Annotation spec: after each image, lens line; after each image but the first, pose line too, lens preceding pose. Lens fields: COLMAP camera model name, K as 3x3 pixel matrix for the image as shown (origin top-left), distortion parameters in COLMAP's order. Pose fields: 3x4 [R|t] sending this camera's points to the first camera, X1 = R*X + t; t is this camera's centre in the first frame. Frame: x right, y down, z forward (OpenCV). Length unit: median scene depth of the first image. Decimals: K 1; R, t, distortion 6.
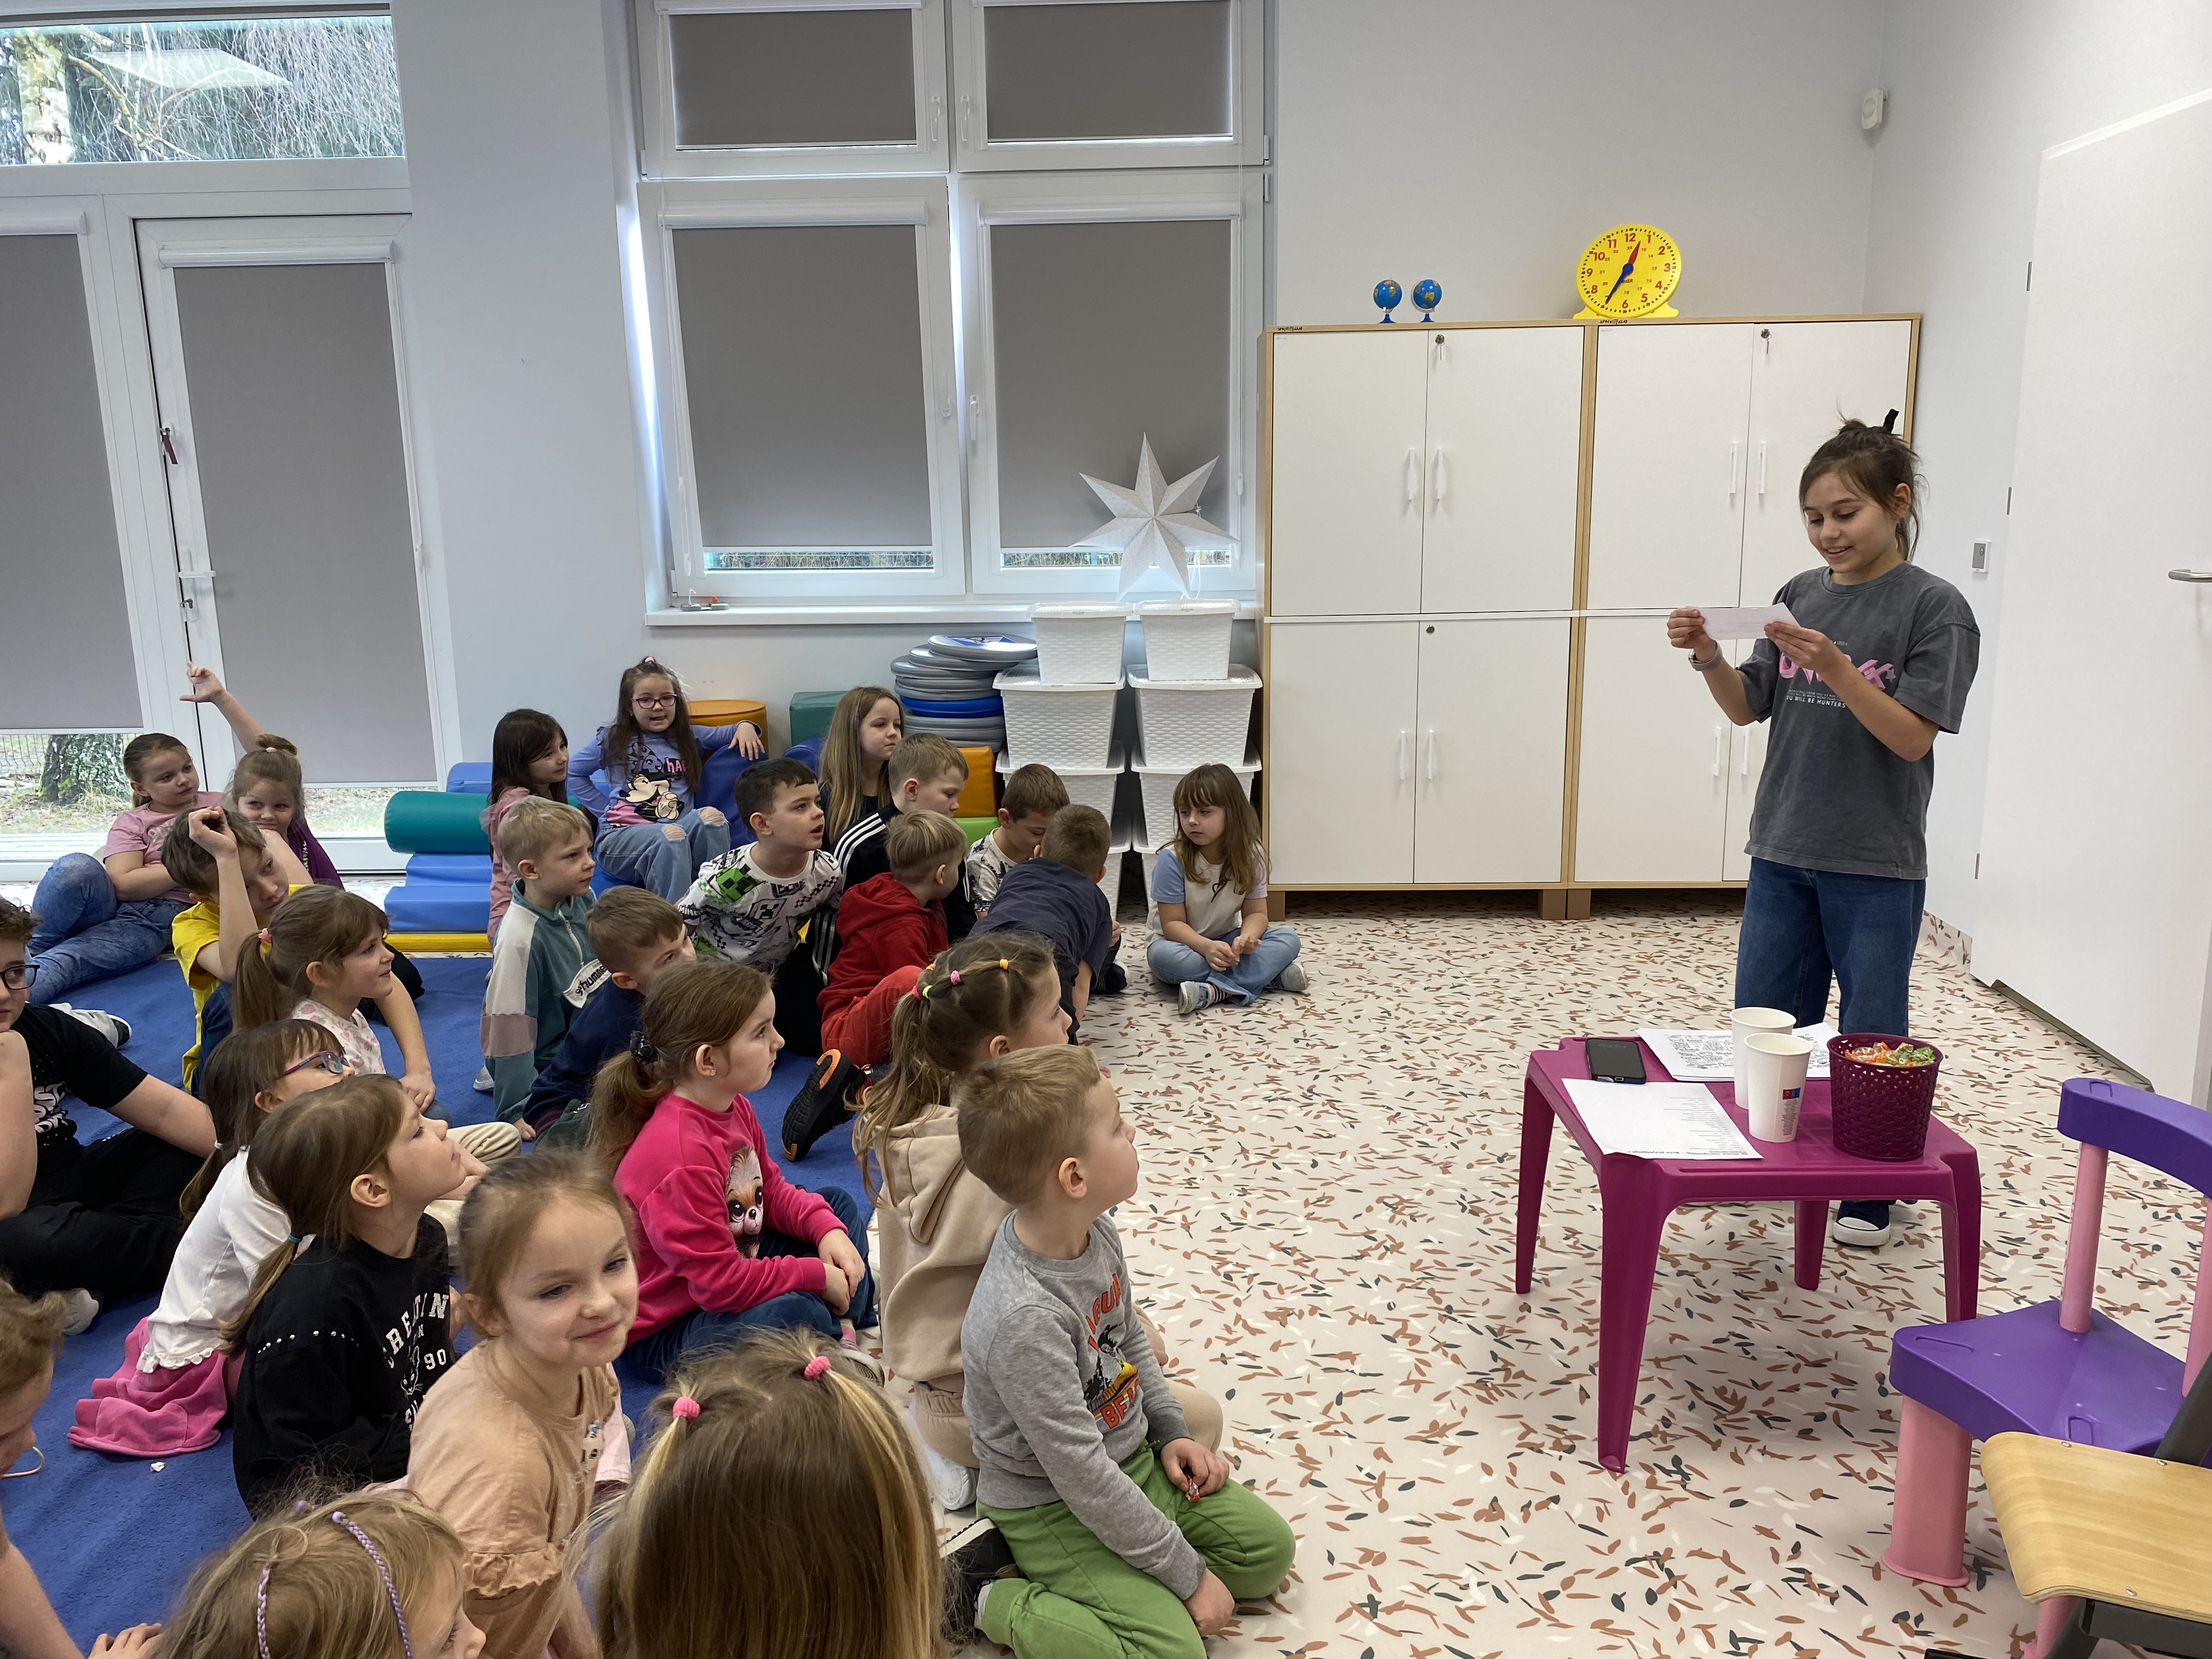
lens RADIAL K [[1680.9, 0, 1109.2], [0, 1680.9, 820.0], [0, 0, 1]] dist [0.024540, -0.029639]
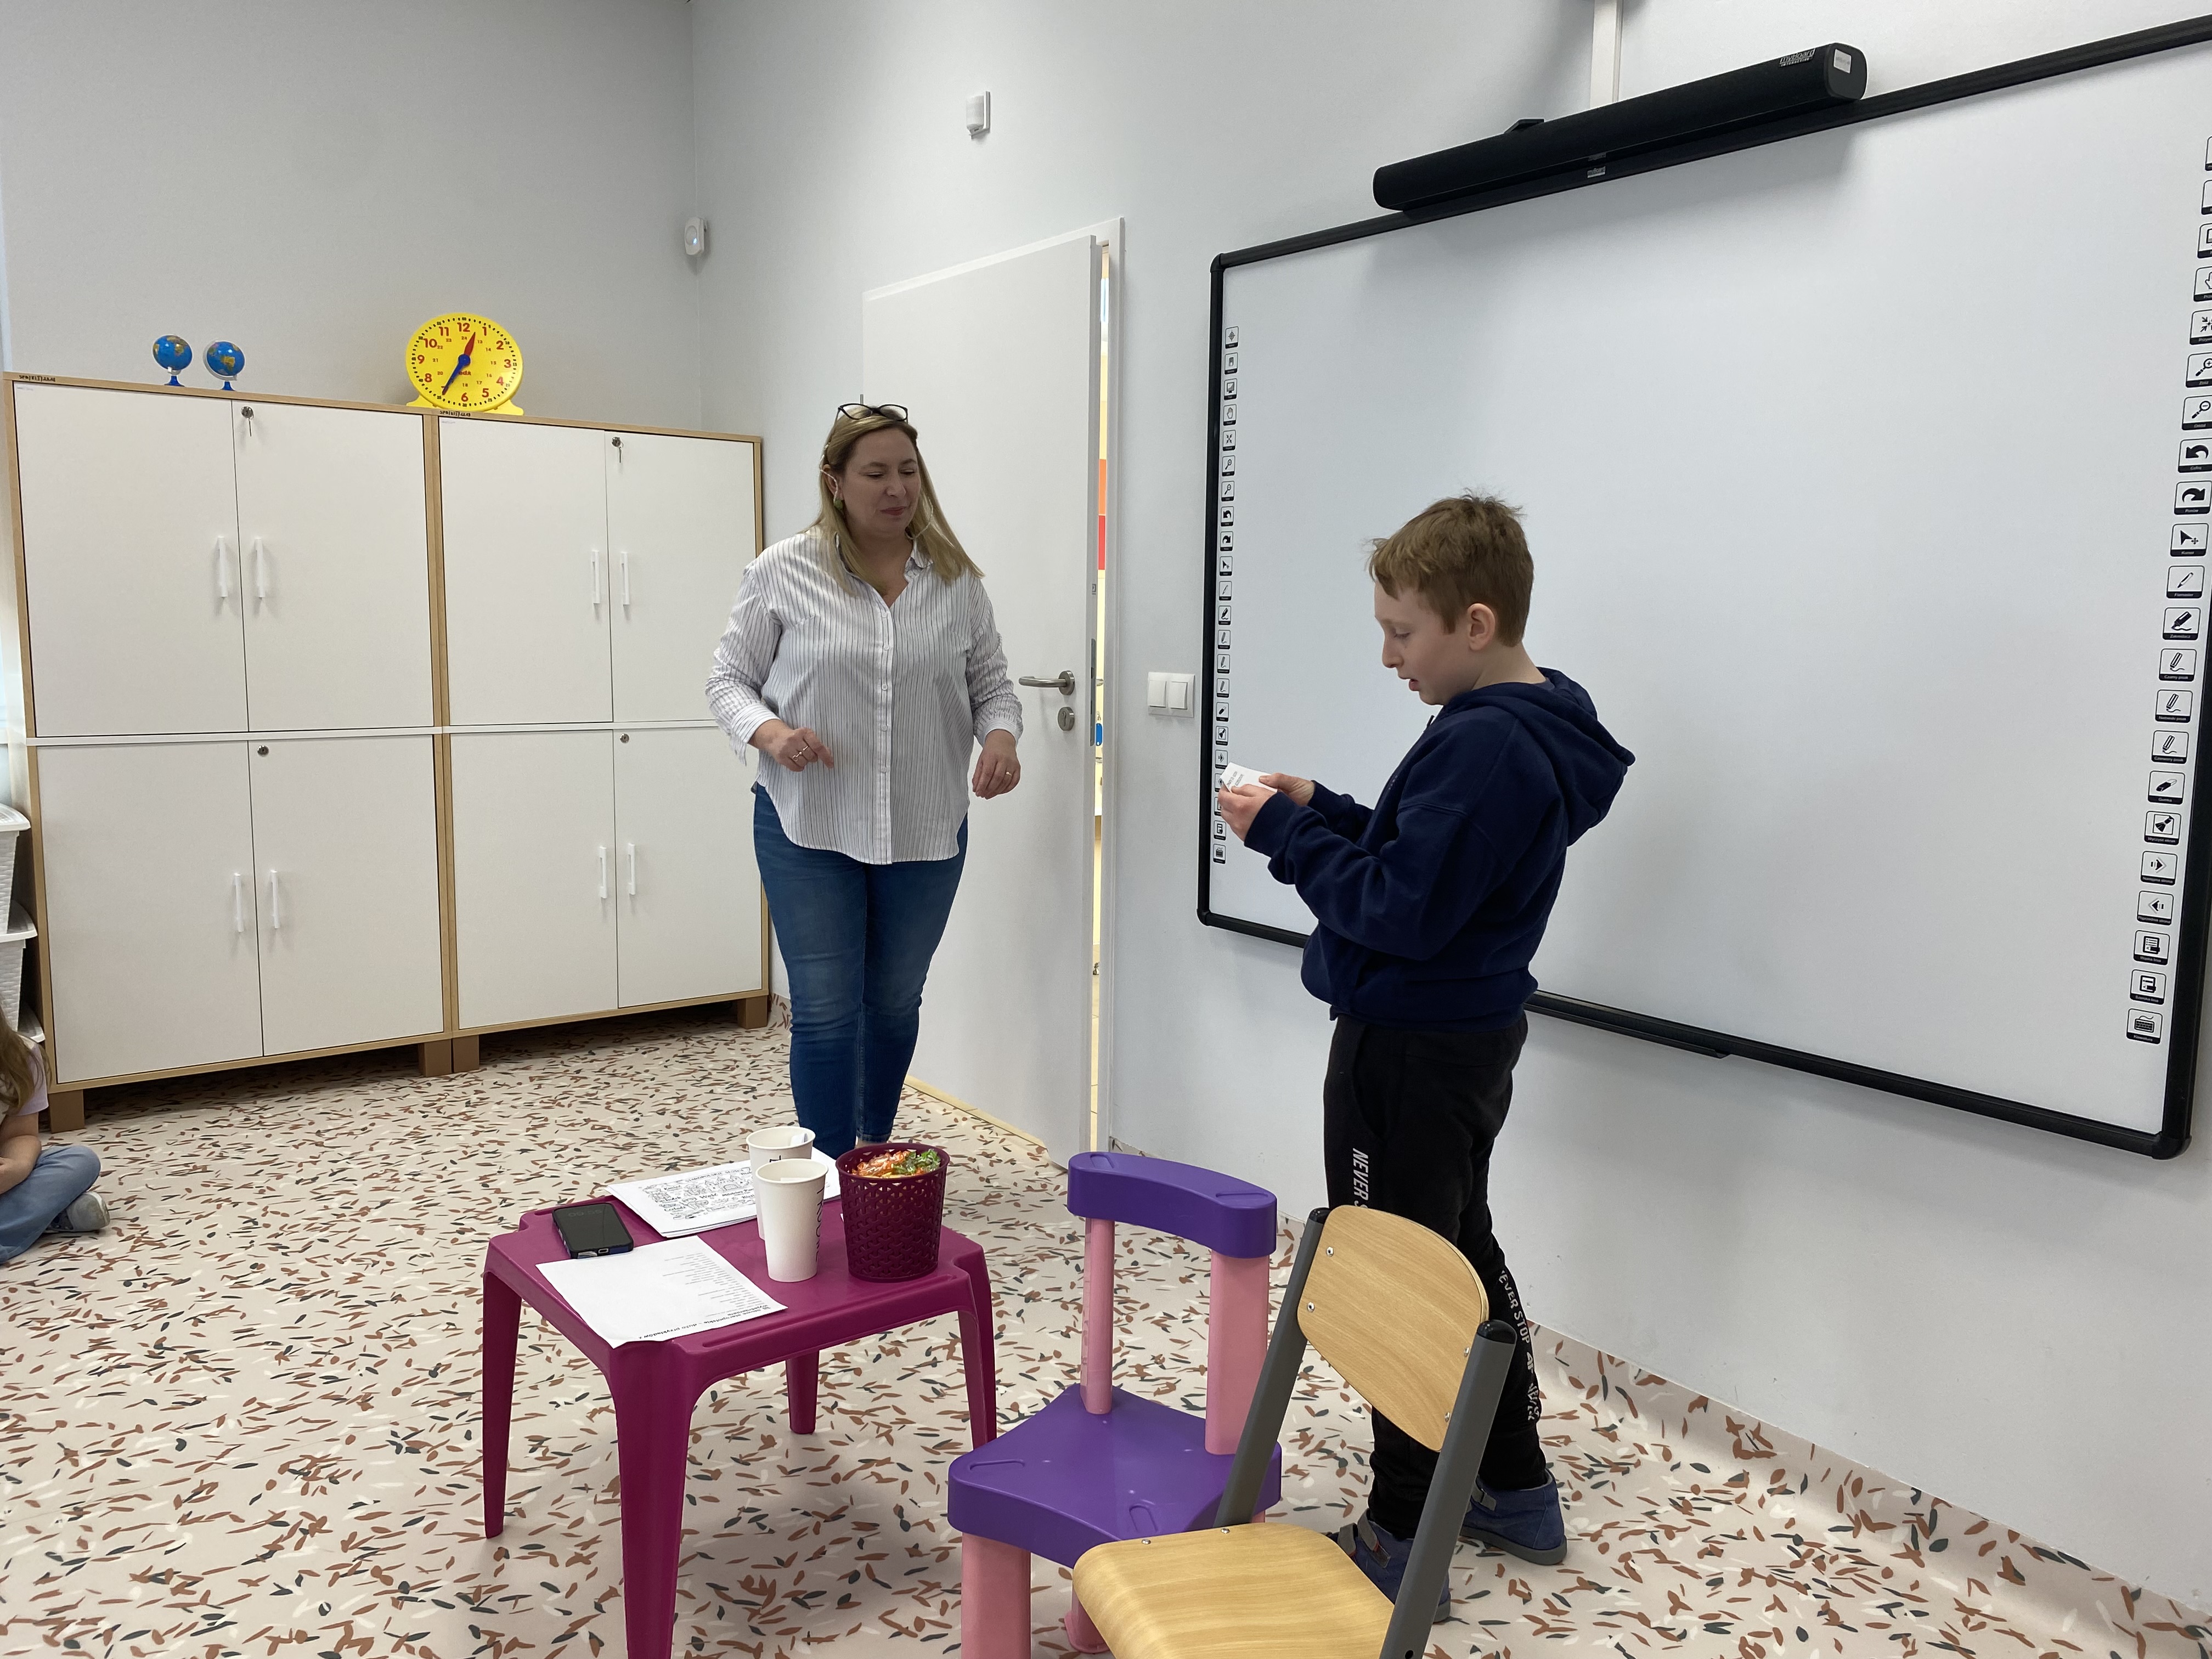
lens RADIAL K [[1680.9, 0, 1126.8], [0, 1680.9, 827.1], [0, 0, 1]] dist [0.024540, -0.029639]
pose [[0.772107, -0.051367, 0.633414, -0.012558], [0.098880, 0.994299, -0.039898, 0.000841], [-0.627753, 0.093438, 0.772784, 0.091882]]
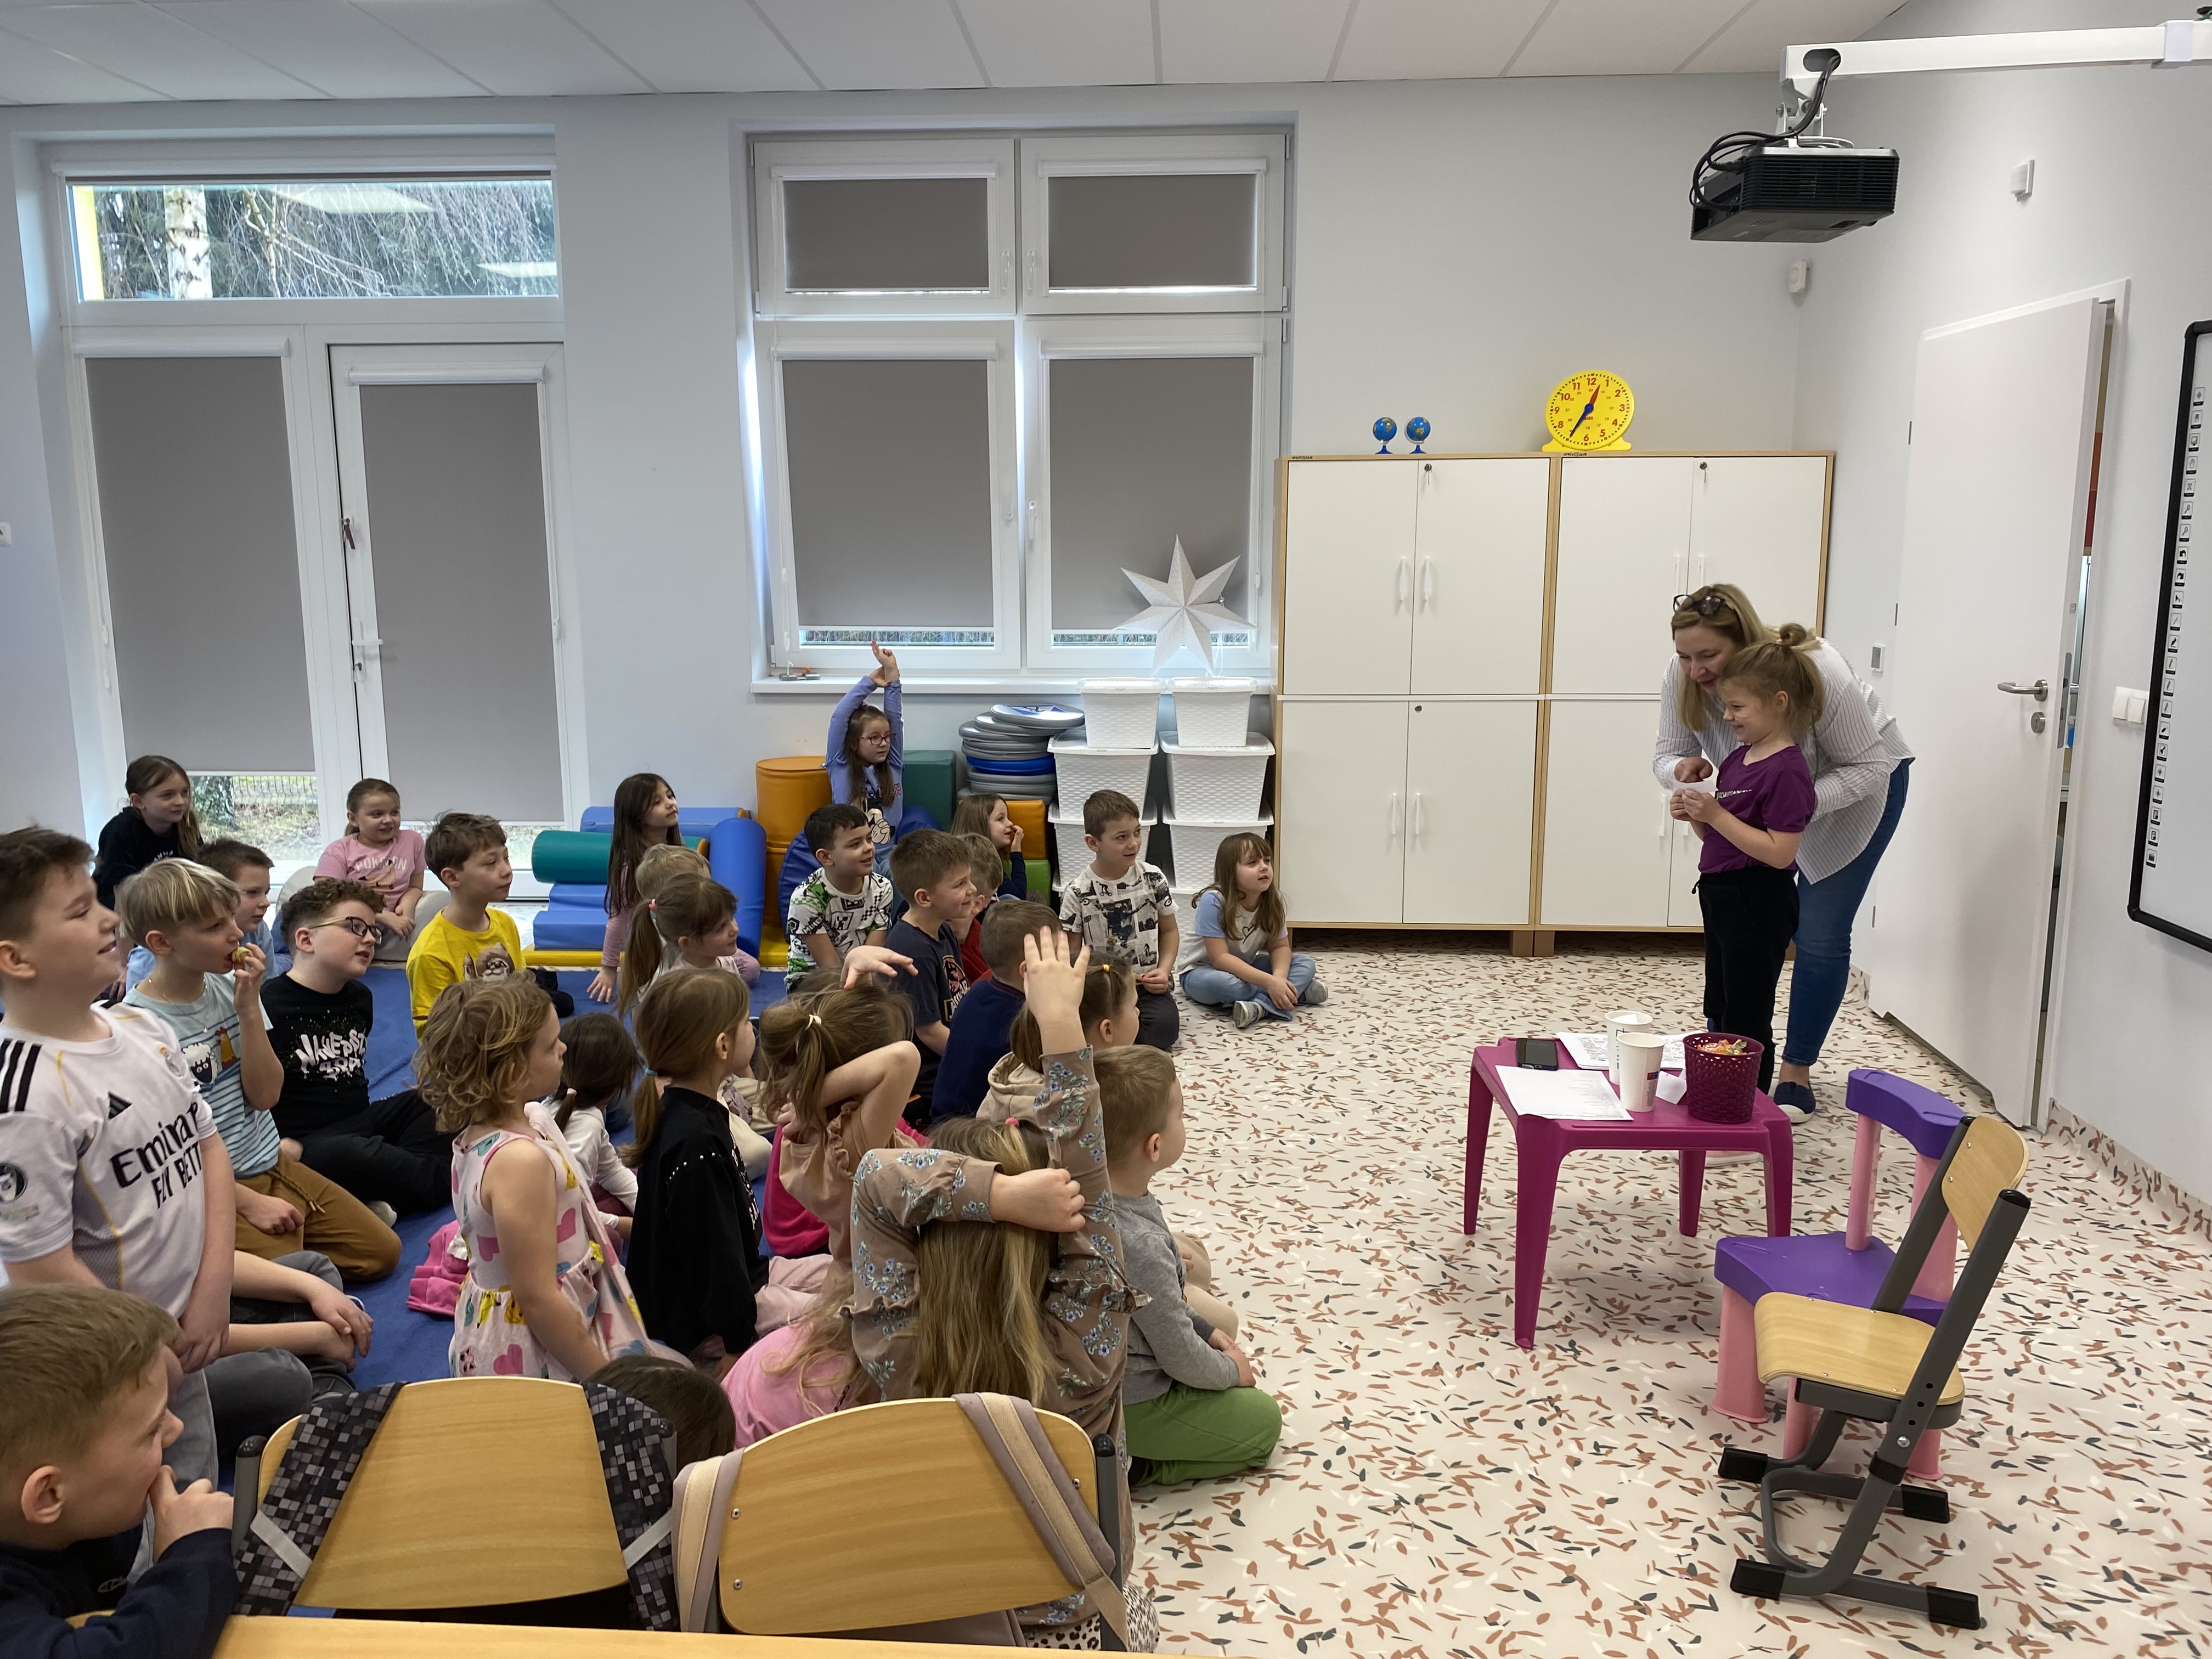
lens RADIAL K [[1680.9, 0, 1089.0], [0, 1680.9, 812.6], [0, 0, 1]] dist [0.024540, -0.029639]
pose [[0.999702, 0.016363, -0.018112, -0.020531], [-0.016880, 0.999443, -0.028789, -0.002495], [0.017631, 0.029086, 0.999421, -0.208872]]
